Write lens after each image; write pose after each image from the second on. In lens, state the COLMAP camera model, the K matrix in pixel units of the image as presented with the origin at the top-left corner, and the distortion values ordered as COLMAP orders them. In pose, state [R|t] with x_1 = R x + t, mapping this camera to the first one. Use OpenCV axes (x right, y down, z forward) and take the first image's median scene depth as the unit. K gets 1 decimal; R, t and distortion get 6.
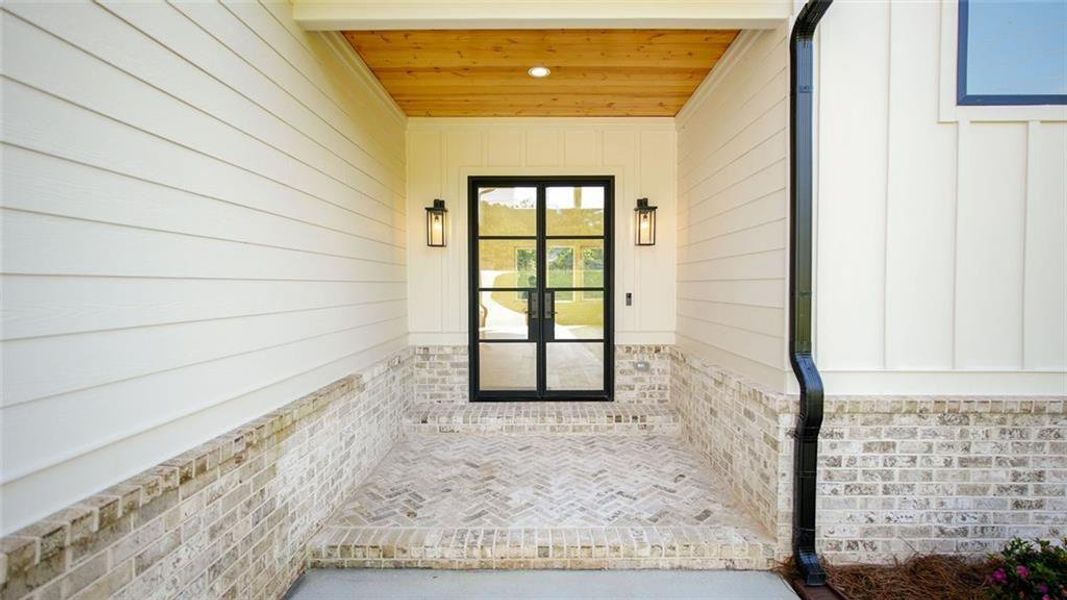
lens RADIAL K [[484.7, 0, 541.3], [0, 484.7, 295.4], [0, 0, 1]] dist [-0.018080, 0.007990]
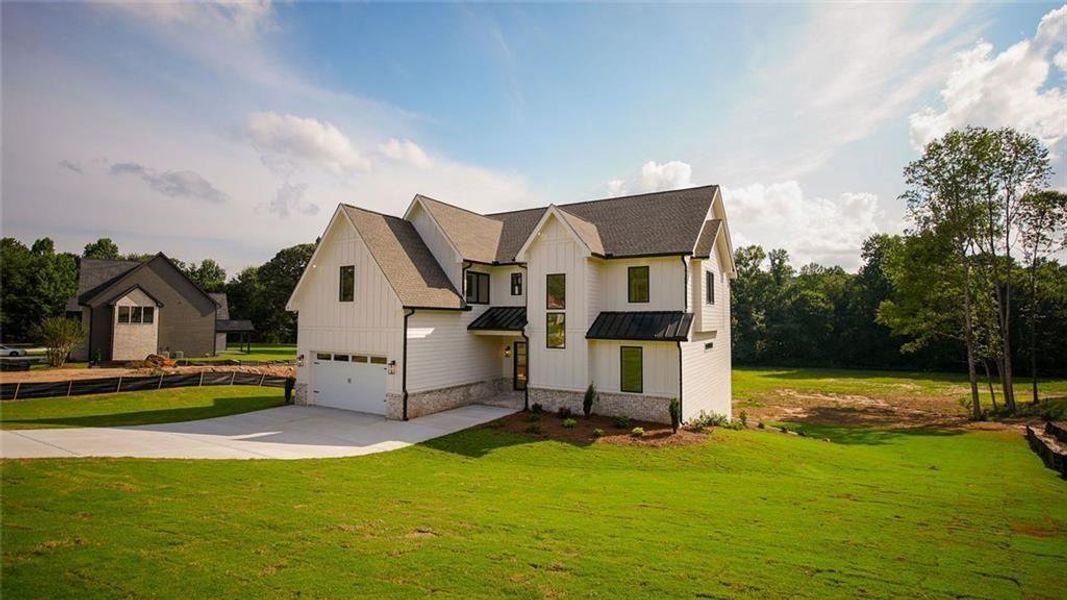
lens RADIAL K [[484.7, 0, 537.3], [0, 484.7, 297.0], [0, 0, 1]] dist [-0.018080, 0.007990]
pose [[0.867060, -0.019100, -0.497838, 2.461092], [-0.017981, 0.997414, -0.069584, -0.363673], [0.497880, 0.069285, 0.864474, -3.065196]]
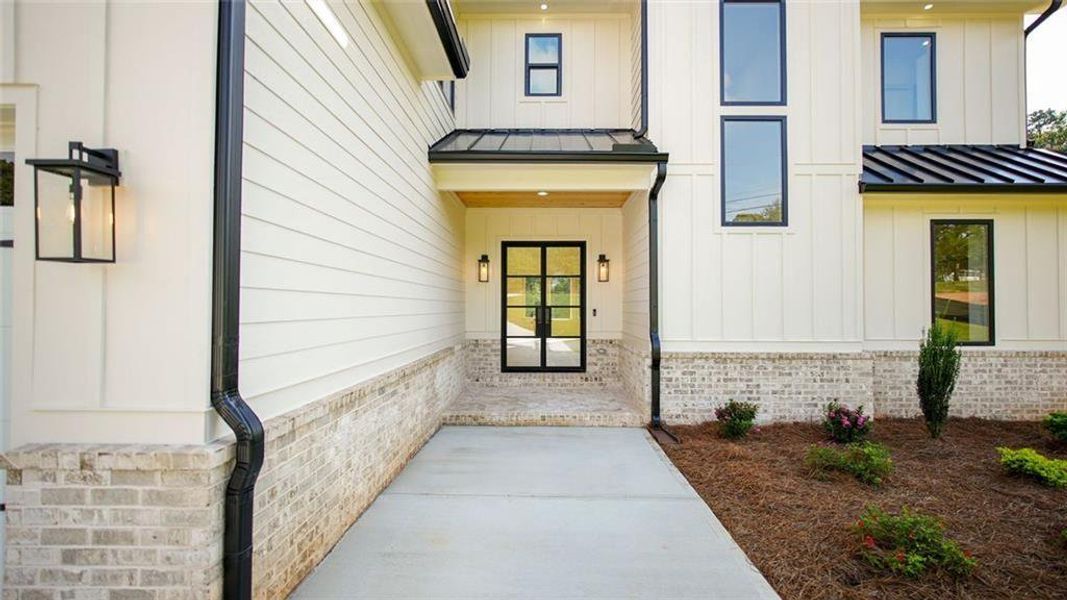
lens RADIAL K [[484.7, 0, 539.7], [0, 484.7, 300.4], [0, 0, 1]] dist [-0.018080, 0.007990]
pose [[0.999915, 0.003588, -0.012543, 0.008369], [-0.004042, 0.999332, -0.036329, 0.029360], [0.012405, 0.036377, 0.999261, -0.751054]]
